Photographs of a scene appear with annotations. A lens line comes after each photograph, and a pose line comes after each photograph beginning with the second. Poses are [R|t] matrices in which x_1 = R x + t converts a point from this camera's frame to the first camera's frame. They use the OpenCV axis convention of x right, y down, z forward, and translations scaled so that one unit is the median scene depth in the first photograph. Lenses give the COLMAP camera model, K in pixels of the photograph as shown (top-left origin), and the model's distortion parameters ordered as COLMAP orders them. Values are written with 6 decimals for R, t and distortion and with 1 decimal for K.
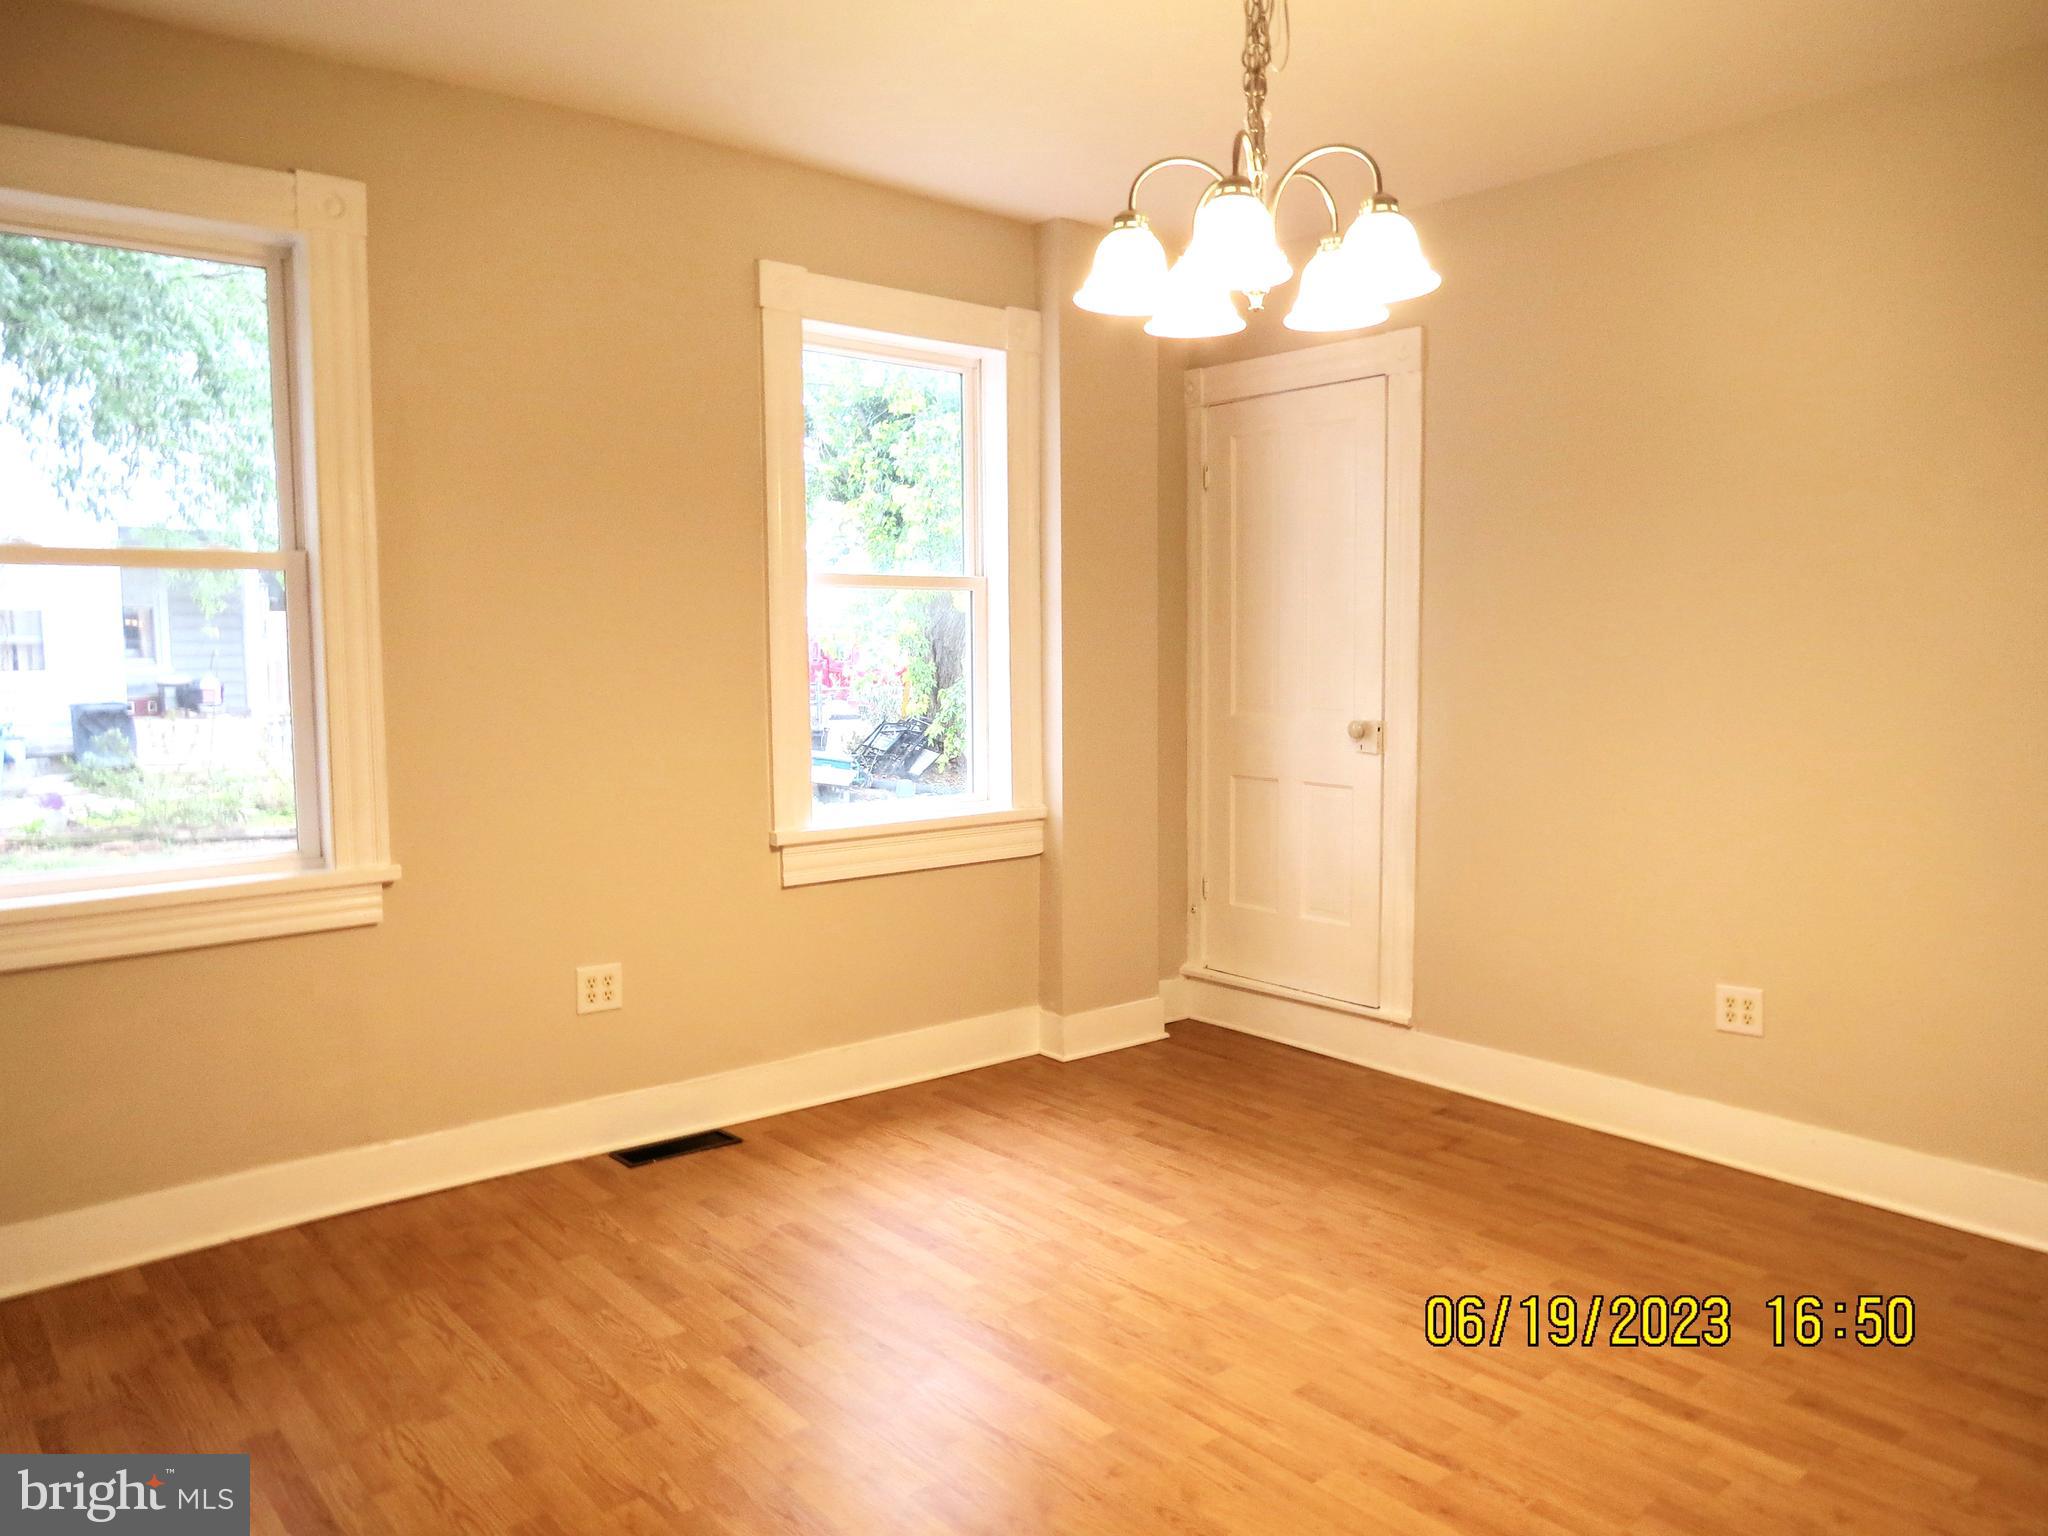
lens RADIAL K [[1451.9, 0, 1030.9], [0, 1451.9, 770.7], [0, 0, 1]] dist [-0.036987, 0.011325]
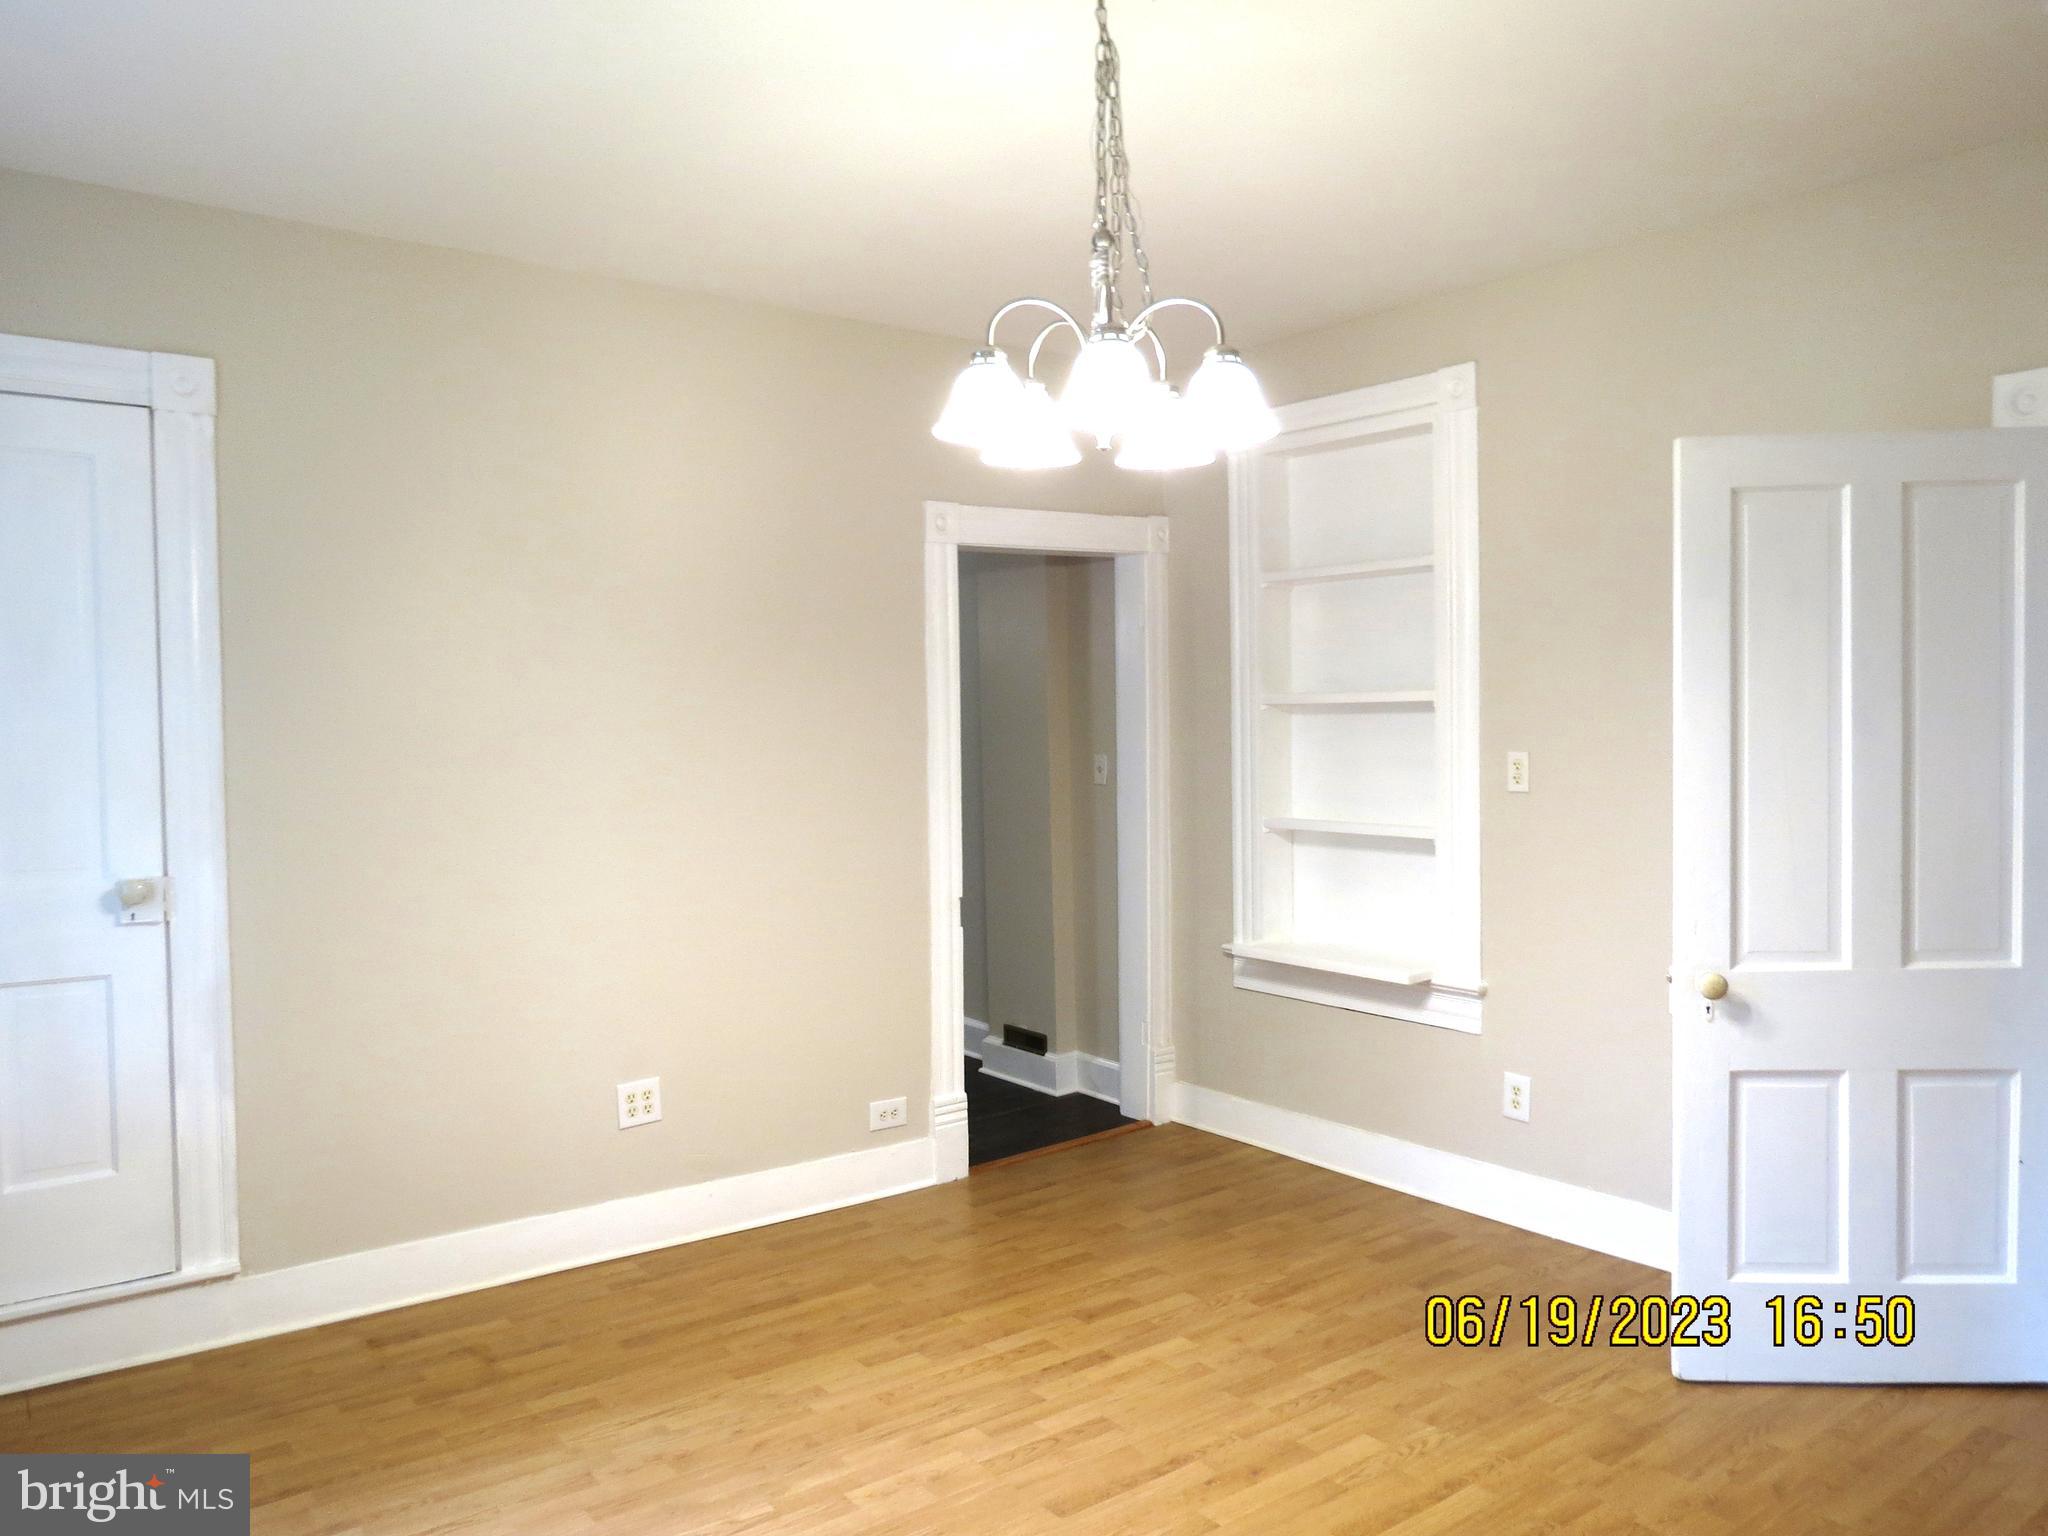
lens RADIAL K [[1451.9, 0, 1030.9], [0, 1451.9, 770.7], [0, 0, 1]] dist [-0.036987, 0.011325]
pose [[0.062742, -0.033983, 0.997451, -0.587792], [0.100095, 0.994595, 0.027589, -0.084472], [-0.992998, 0.098109, 0.065804, 0.663075]]
